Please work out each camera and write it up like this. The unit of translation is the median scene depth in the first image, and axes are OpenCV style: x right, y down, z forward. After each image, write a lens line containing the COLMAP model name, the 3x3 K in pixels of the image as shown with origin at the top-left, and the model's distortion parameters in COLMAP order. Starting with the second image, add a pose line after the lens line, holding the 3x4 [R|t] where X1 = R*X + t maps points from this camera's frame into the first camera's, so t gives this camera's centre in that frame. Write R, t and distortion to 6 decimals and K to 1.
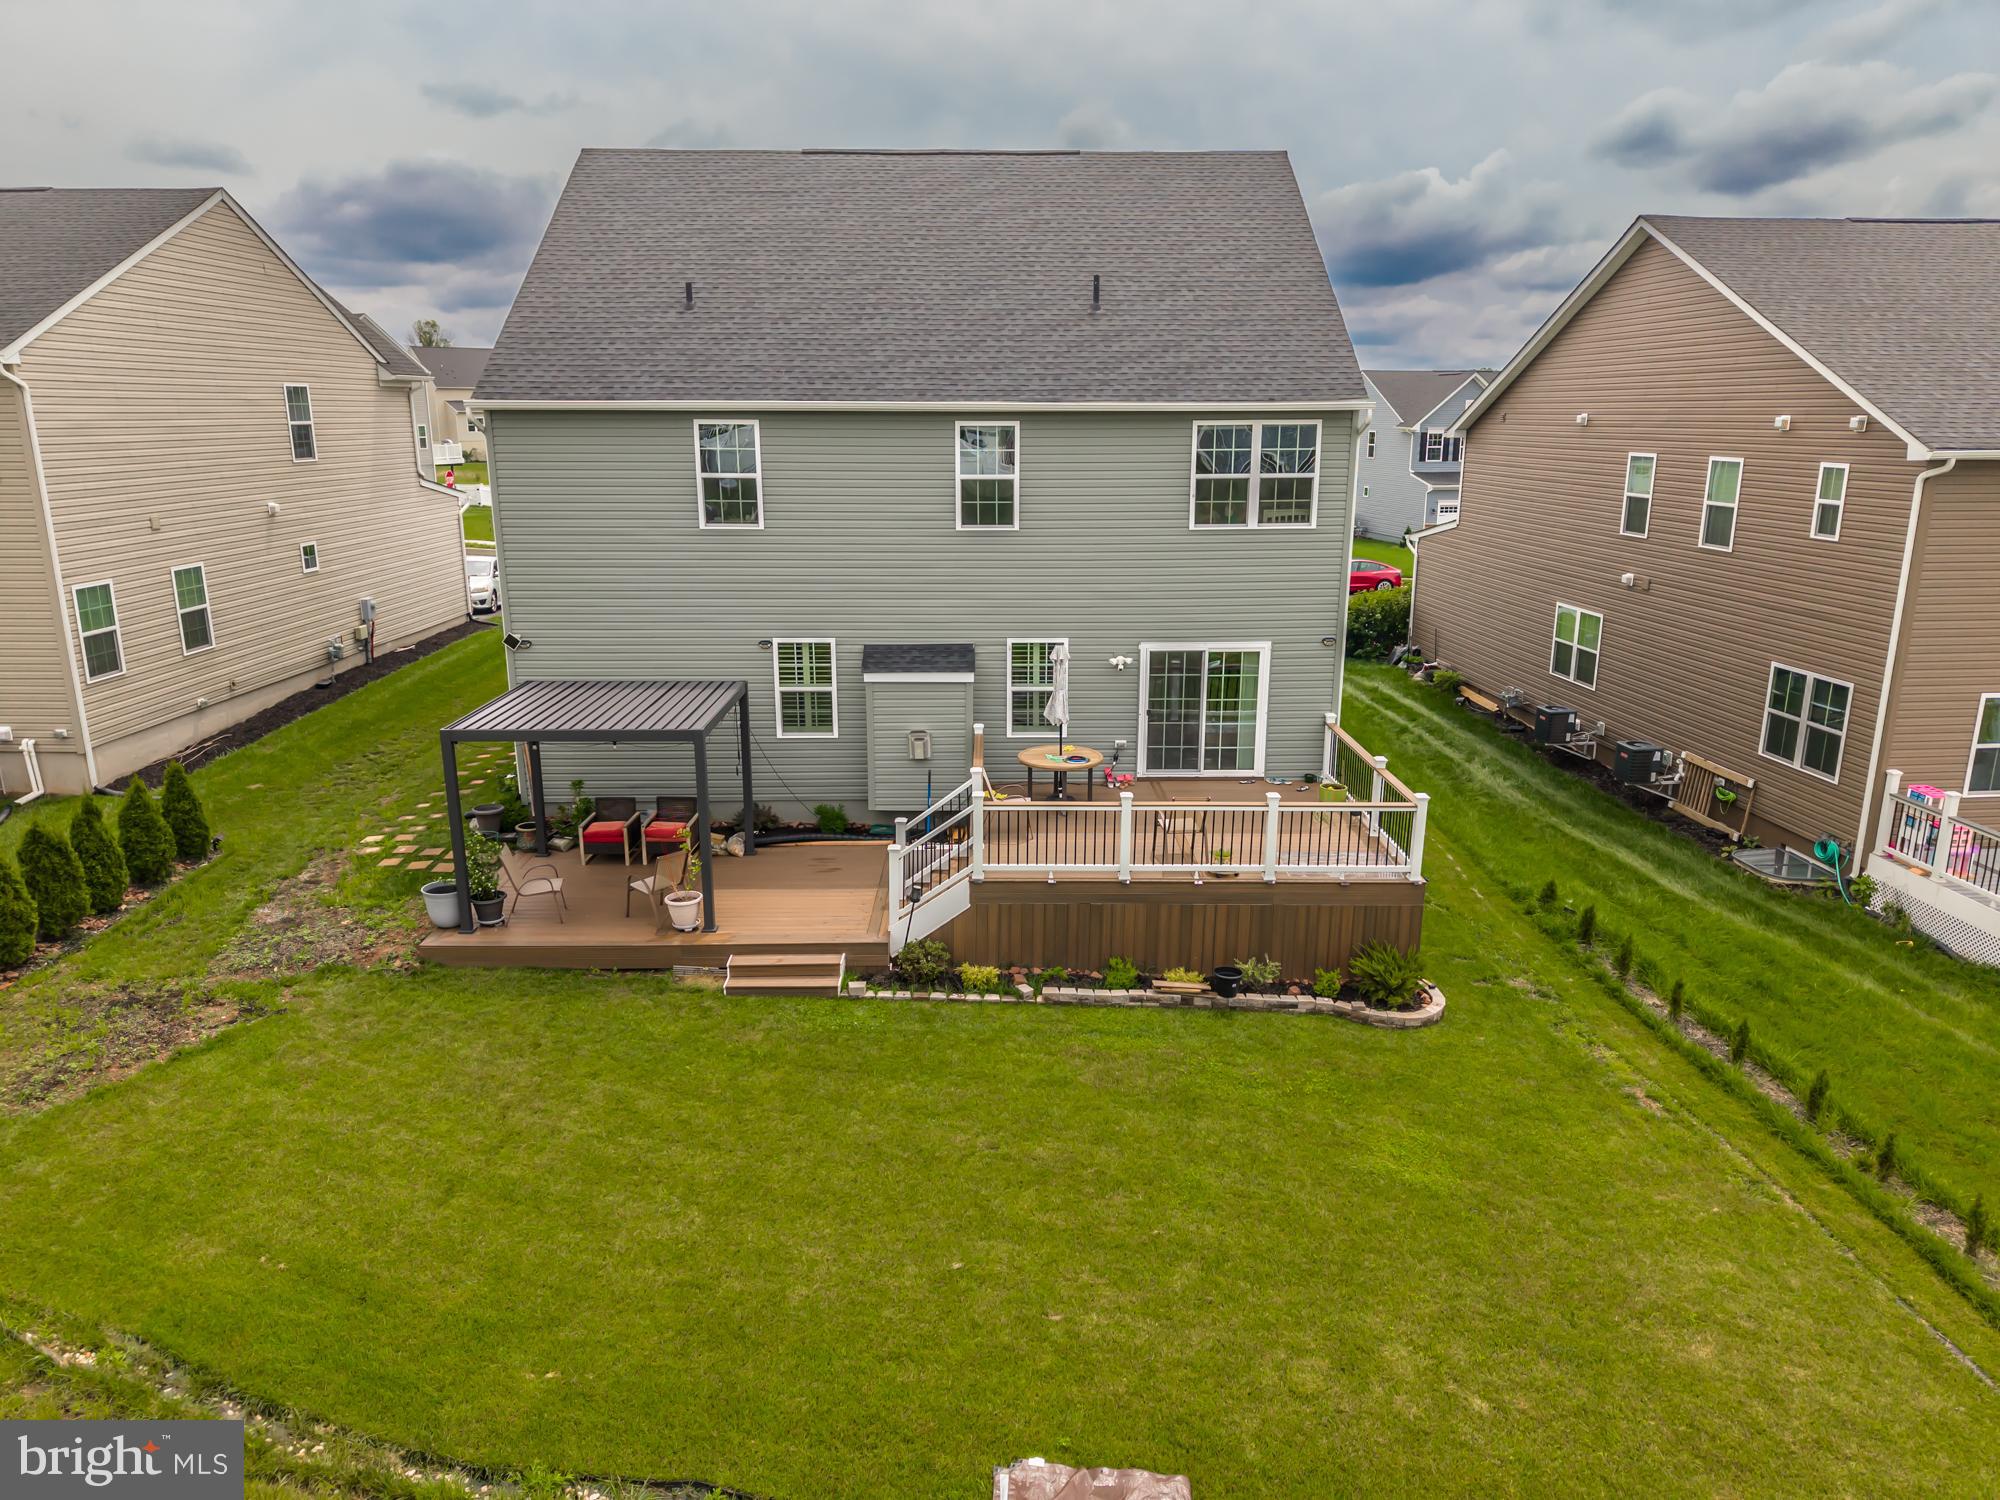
lens RADIAL K [[1333.9, 0, 1007.7], [0, 1333.9, 754.4], [0, 0, 1]] dist [0.051467, -0.072228]
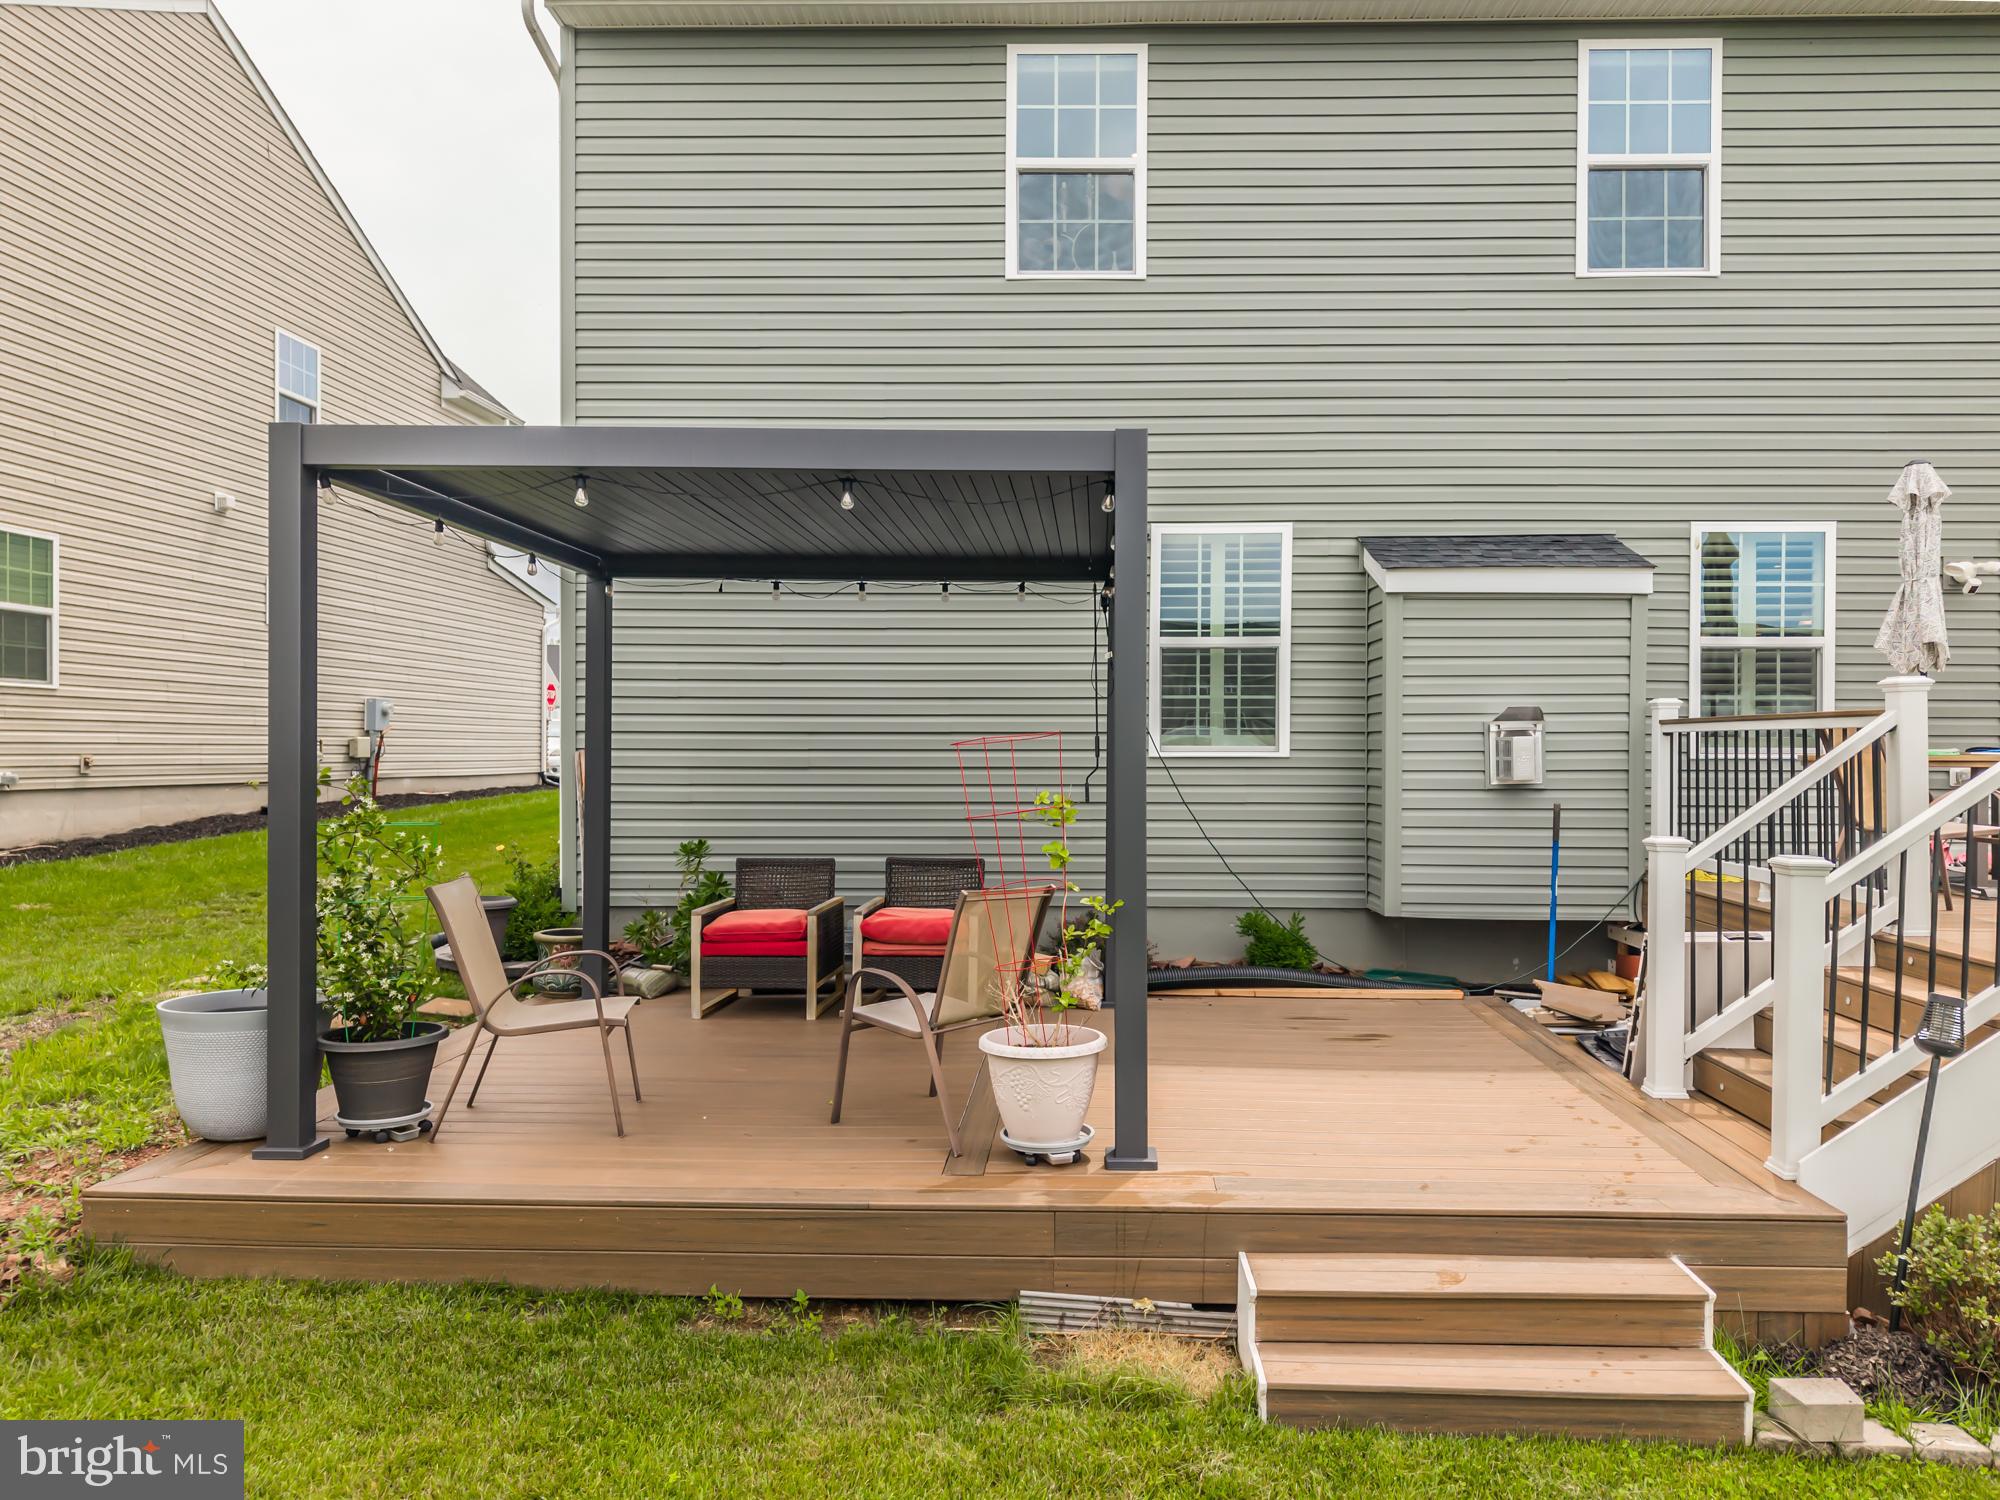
lens RADIAL K [[1371.1, 0, 1054.6], [0, 1371.1, 747.4], [0, 0, 1]] dist [0.016876, 0.000486]
pose [[0.998928, 0.000007, -0.046289, -0.227204], [-0.011715, 0.967482, -0.252668, 0.121090], [0.044782, 0.252939, 0.966445, 0.703462]]
